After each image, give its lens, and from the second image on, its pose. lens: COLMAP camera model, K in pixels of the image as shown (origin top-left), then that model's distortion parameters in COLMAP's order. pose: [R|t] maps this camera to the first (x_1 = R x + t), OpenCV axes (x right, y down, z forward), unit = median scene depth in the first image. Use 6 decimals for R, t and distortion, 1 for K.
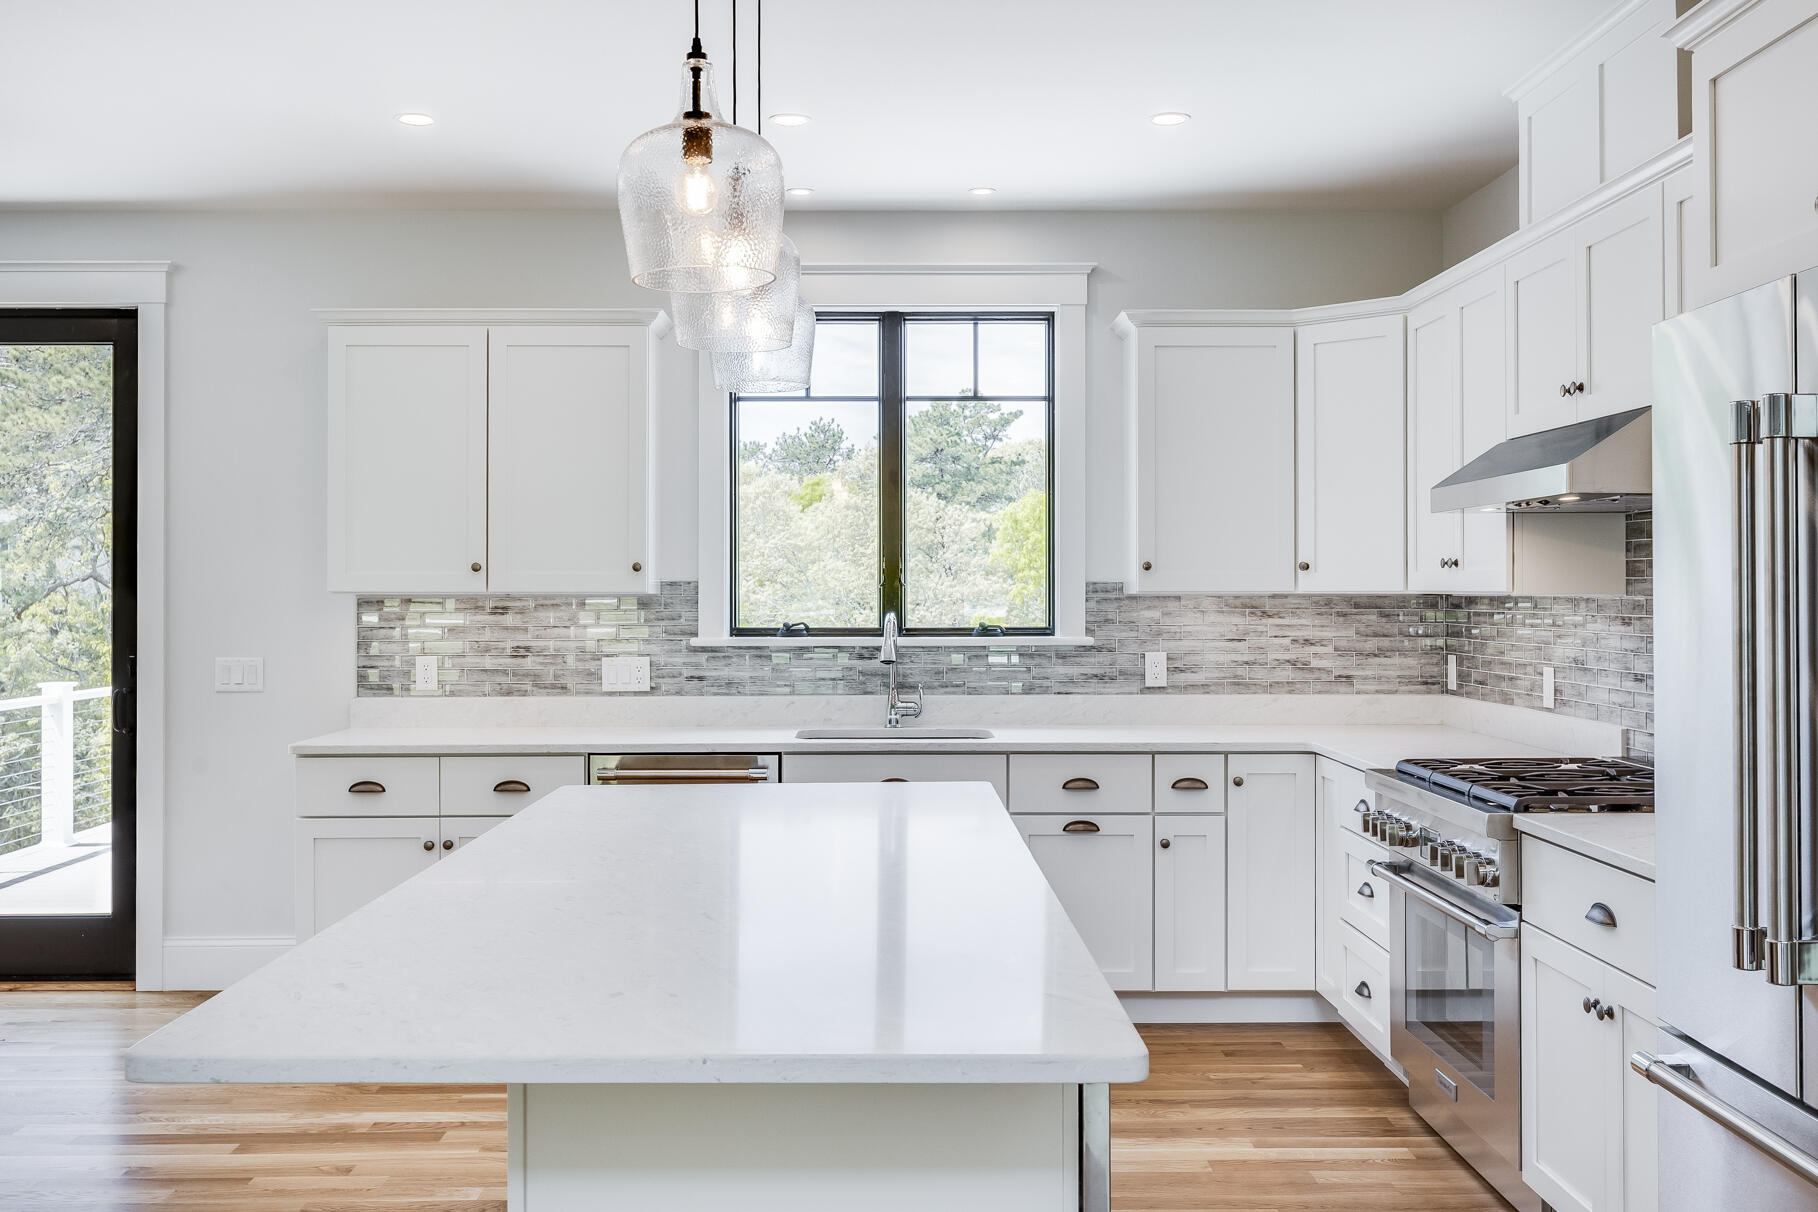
lens RADIAL K [[1706.2, 0, 909.0], [0, 1706.2, 606.0], [0, 0, 1]] dist [0.002028, 0.002479]
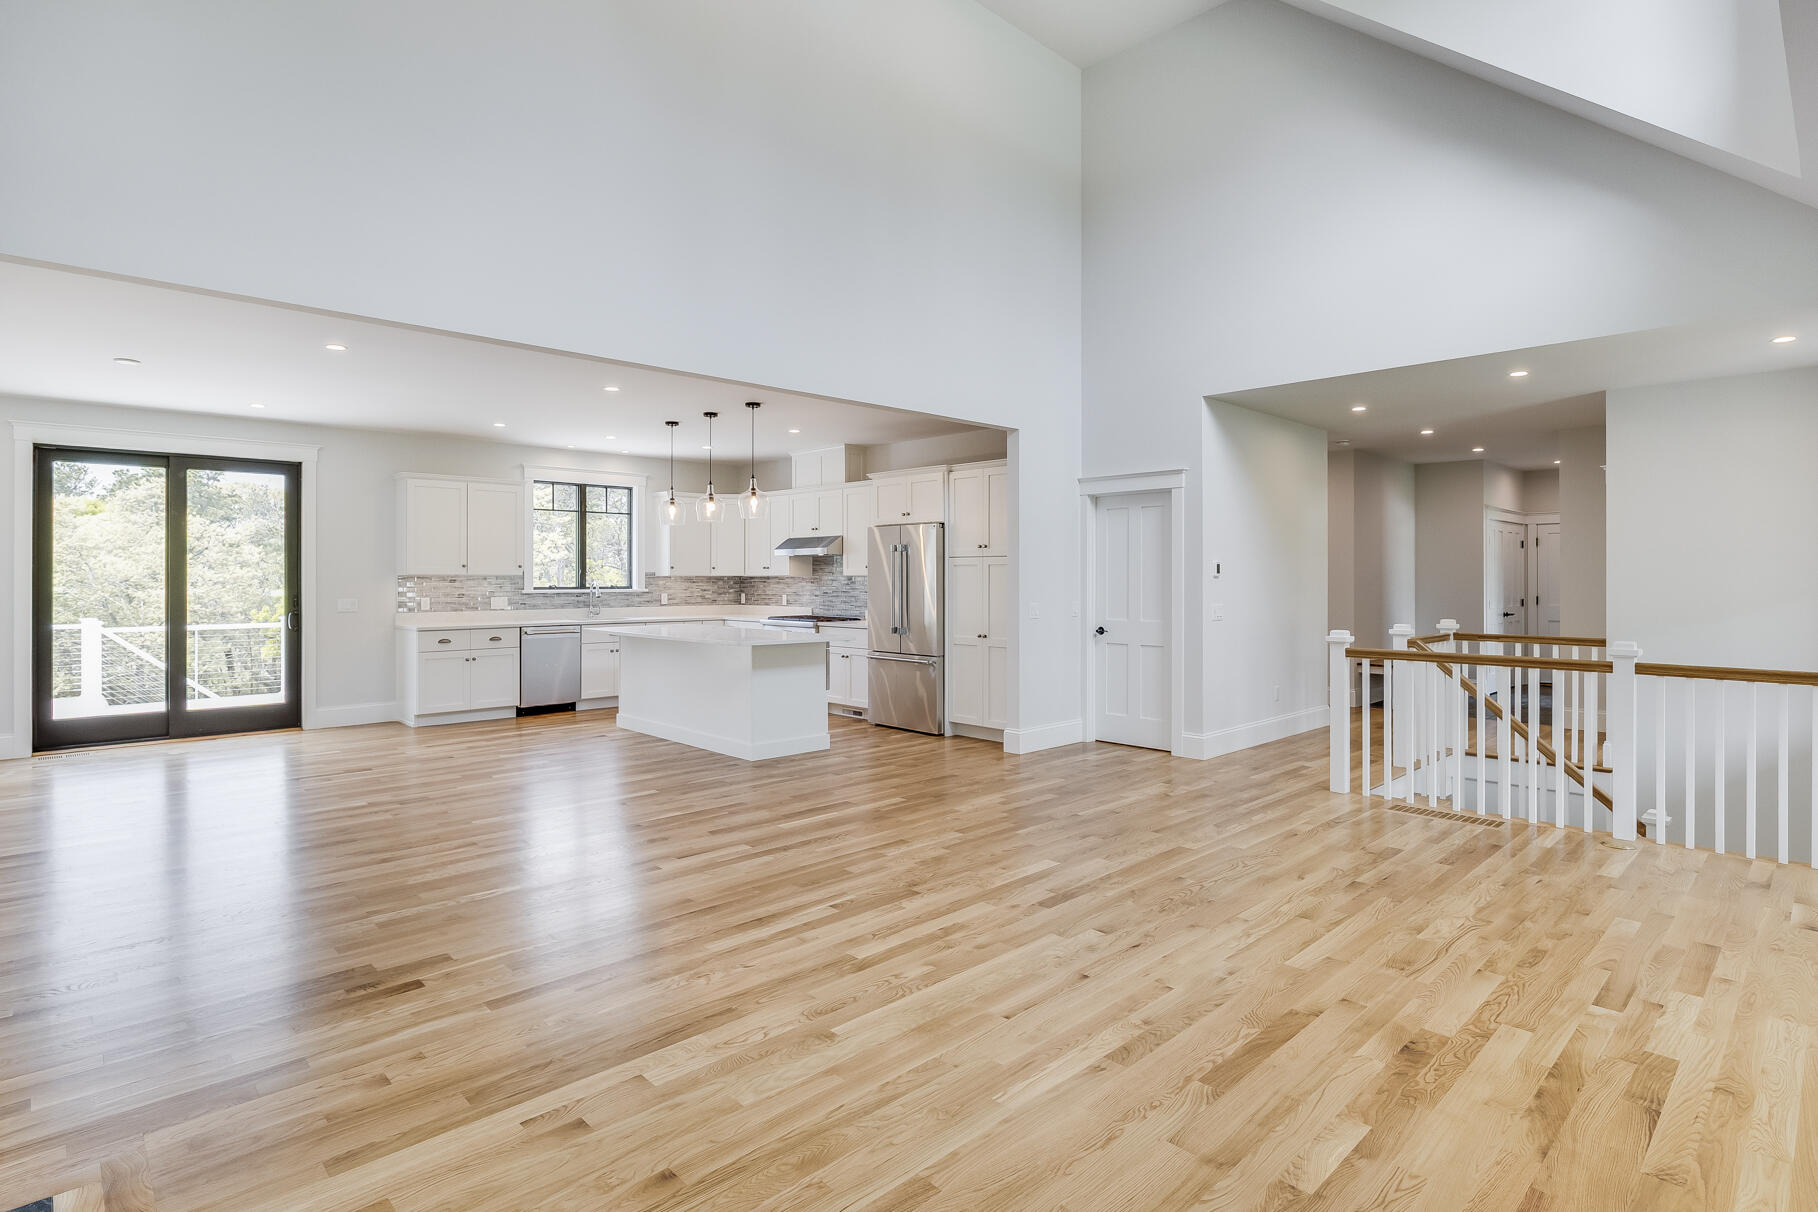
lens RADIAL K [[924.1, 0, 911.2], [0, 924.1, 577.8], [0, 0, 1]] dist [-0.013563, 0.000356]
pose [[0.728501, 0.001638, 0.685043, -0.727722], [0.004640, 0.999962, -0.007325, 0.011860], [-0.685029, 0.008515, 0.728466, -0.620856]]
